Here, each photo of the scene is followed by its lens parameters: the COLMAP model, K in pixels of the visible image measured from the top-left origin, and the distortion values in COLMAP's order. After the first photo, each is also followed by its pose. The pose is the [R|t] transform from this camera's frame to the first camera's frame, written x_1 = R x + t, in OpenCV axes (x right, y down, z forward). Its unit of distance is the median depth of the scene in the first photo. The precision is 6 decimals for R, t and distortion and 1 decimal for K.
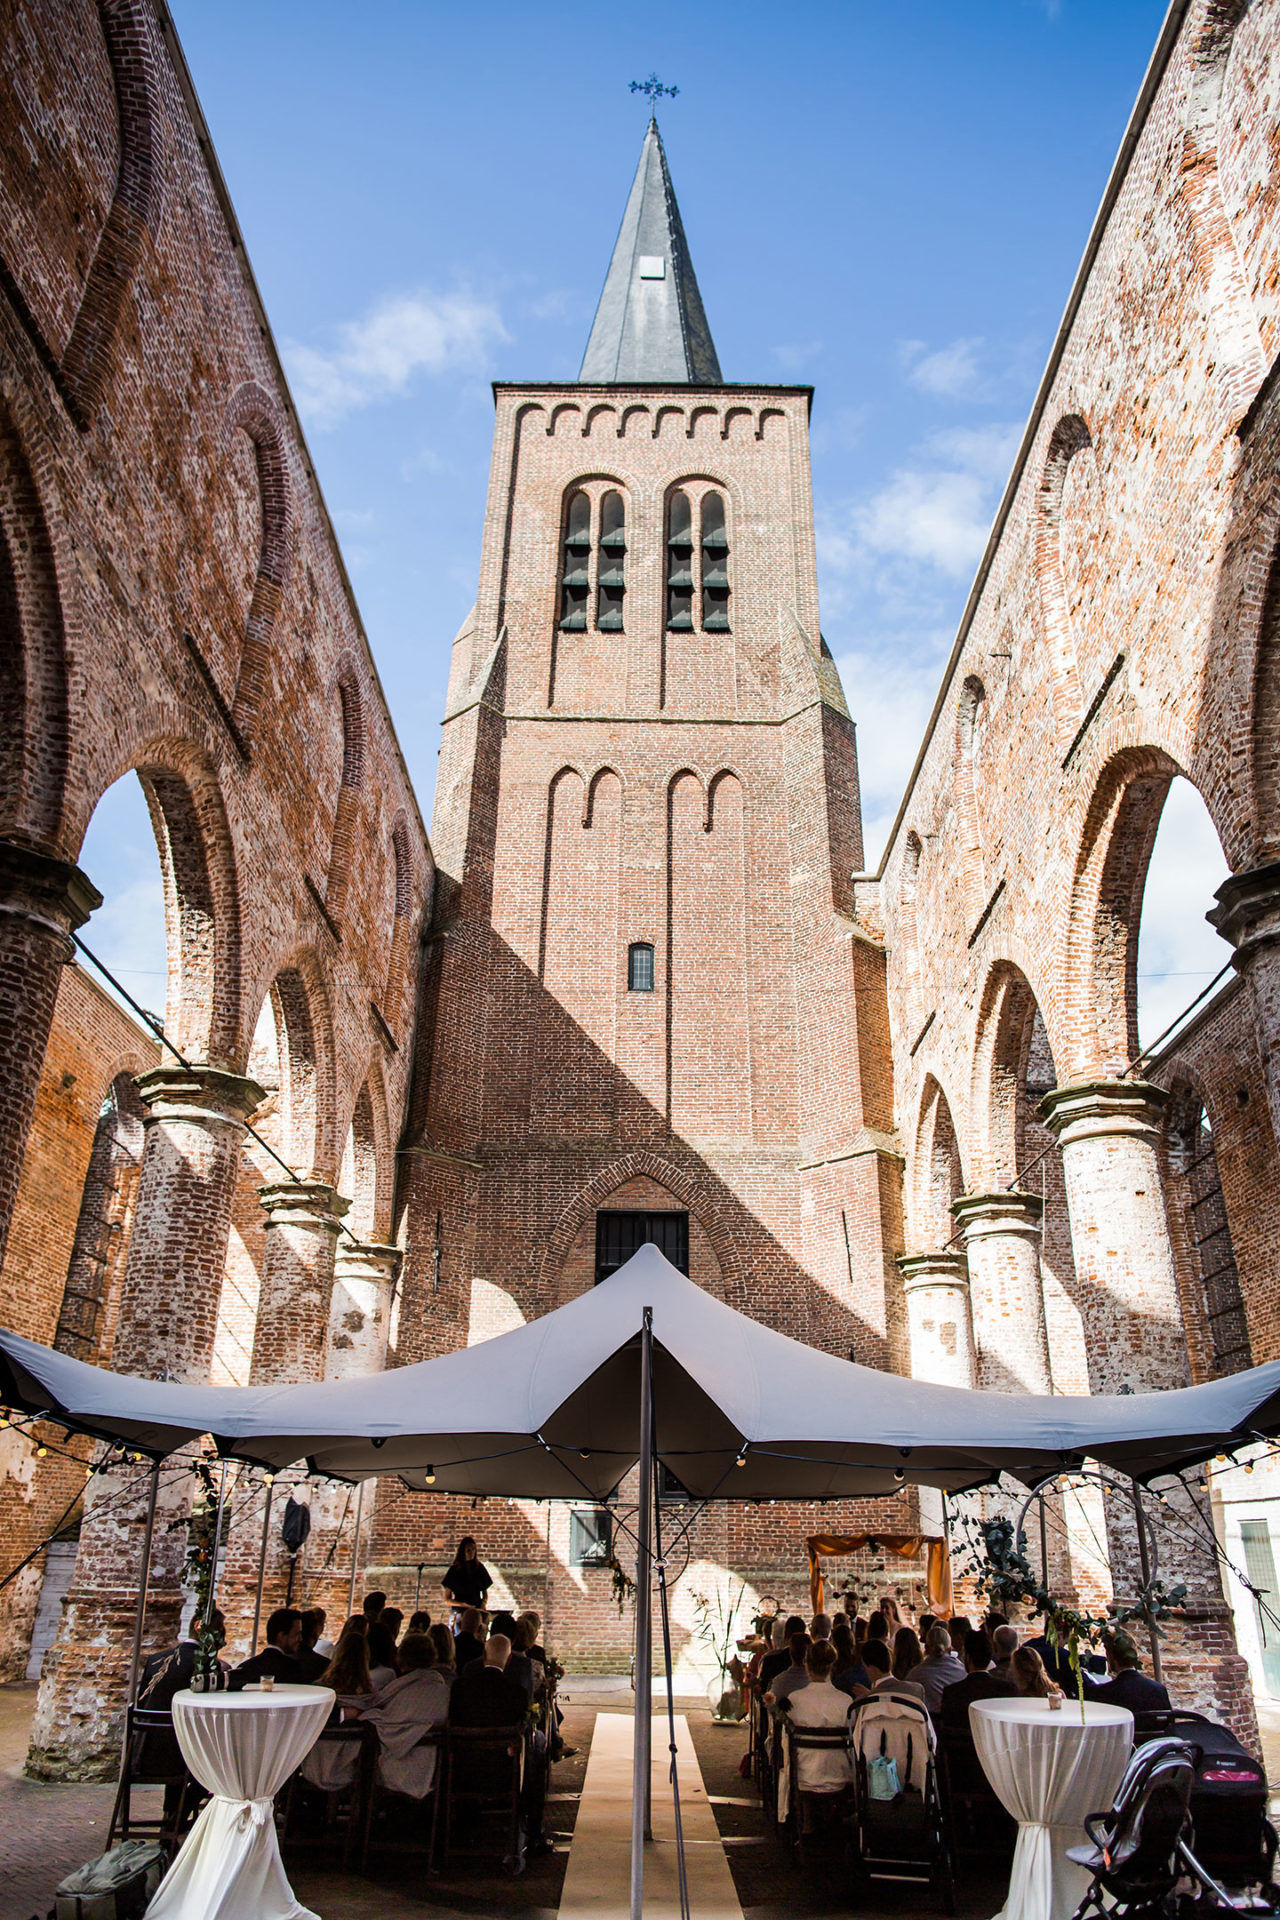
lens RADIAL K [[1339.8, 0, 638.1], [0, 1339.8, 947.3], [0, 0, 1]] dist [-0.044063, 0.035442]
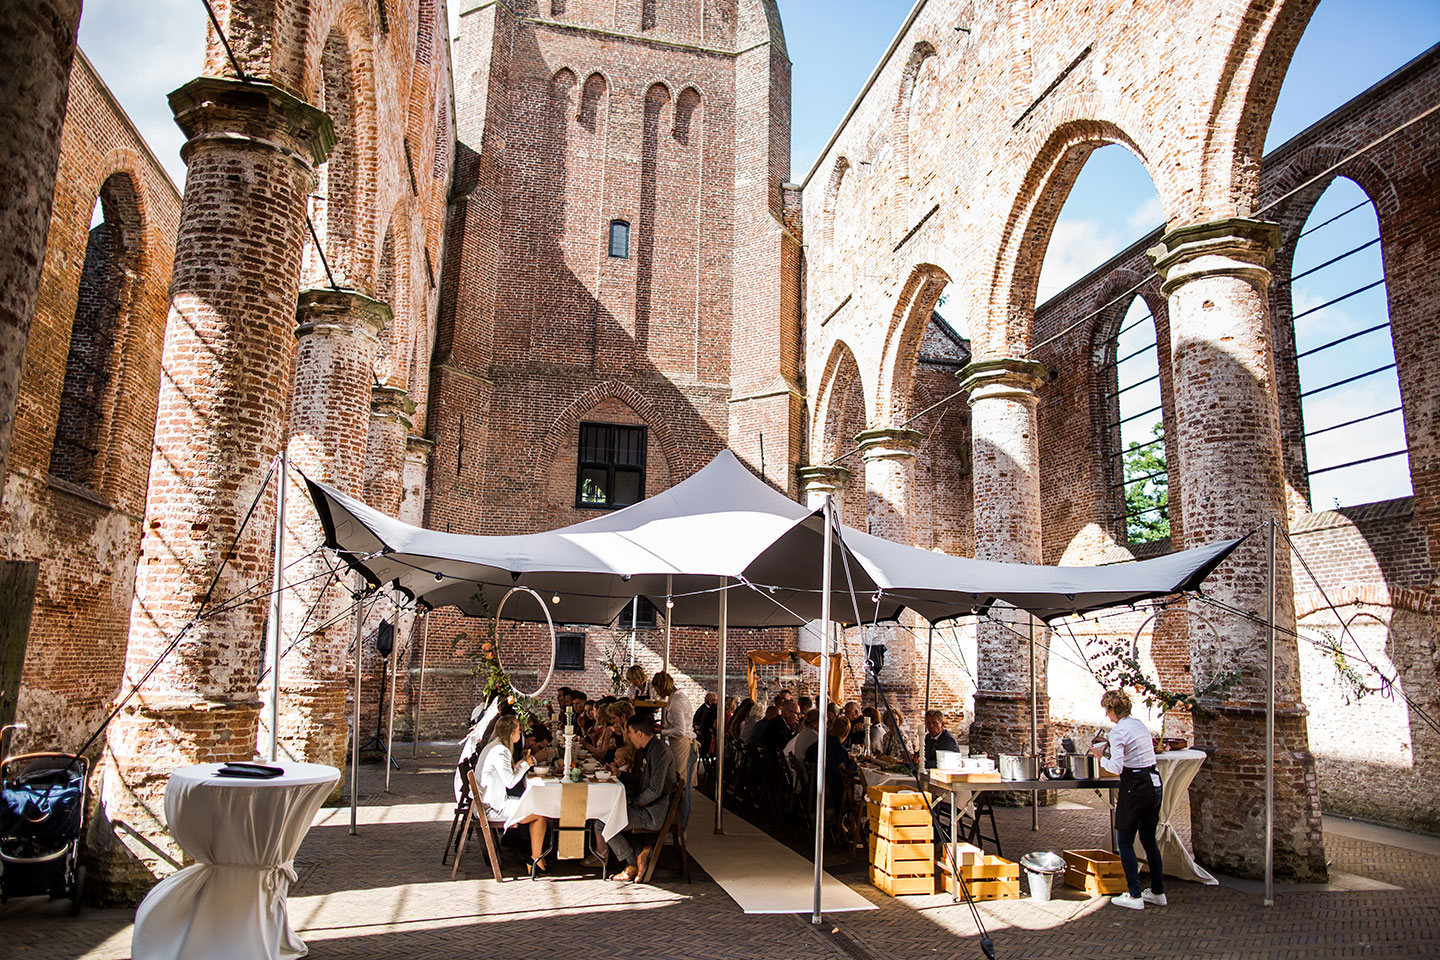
lens RADIAL K [[1004.8, 0, 719.1], [0, 1004.8, 476.1], [0, 0, 1]] dist [-0.044063, 0.035442]
pose [[0.974067, 0.051778, 0.220257, -0.146940], [-0.103140, 0.968052, 0.228554, 0.007172], [-0.201386, -0.245344, 0.948288, 0.007063]]
